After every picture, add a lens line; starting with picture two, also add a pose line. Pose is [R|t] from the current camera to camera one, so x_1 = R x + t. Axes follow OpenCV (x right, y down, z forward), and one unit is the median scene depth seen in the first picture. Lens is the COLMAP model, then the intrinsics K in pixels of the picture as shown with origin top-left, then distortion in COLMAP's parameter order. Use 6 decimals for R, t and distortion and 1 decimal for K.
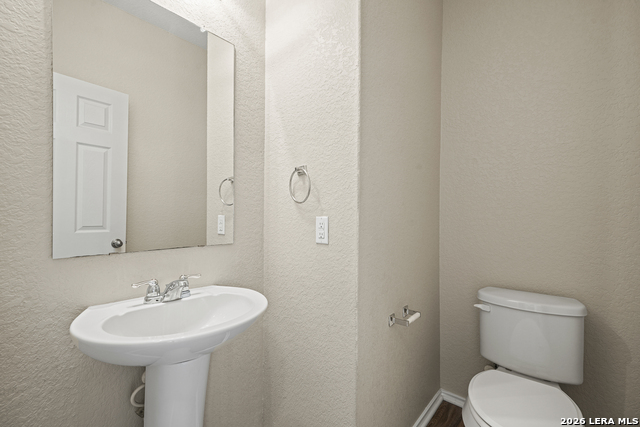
lens RADIAL K [[279.0, 0, 319.3], [0, 279.0, 218.1], [0, 0, 1]] dist [0.009647, 0.000284]
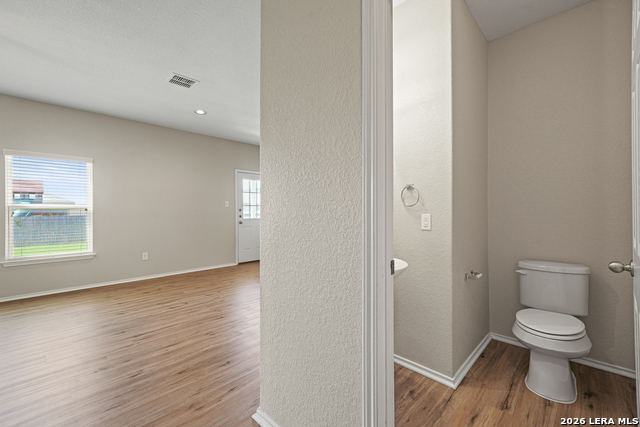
lens RADIAL K [[273.9, 0, 319.9], [0, 273.9, 214.7], [0, 0, 1]] dist [-0.000055, -0.000194]
pose [[0.998157, -0.008830, -0.060032, -0.495923], [0.008665, 0.999958, -0.003004, -0.002105], [0.060056, 0.002478, 0.998192, -0.655344]]
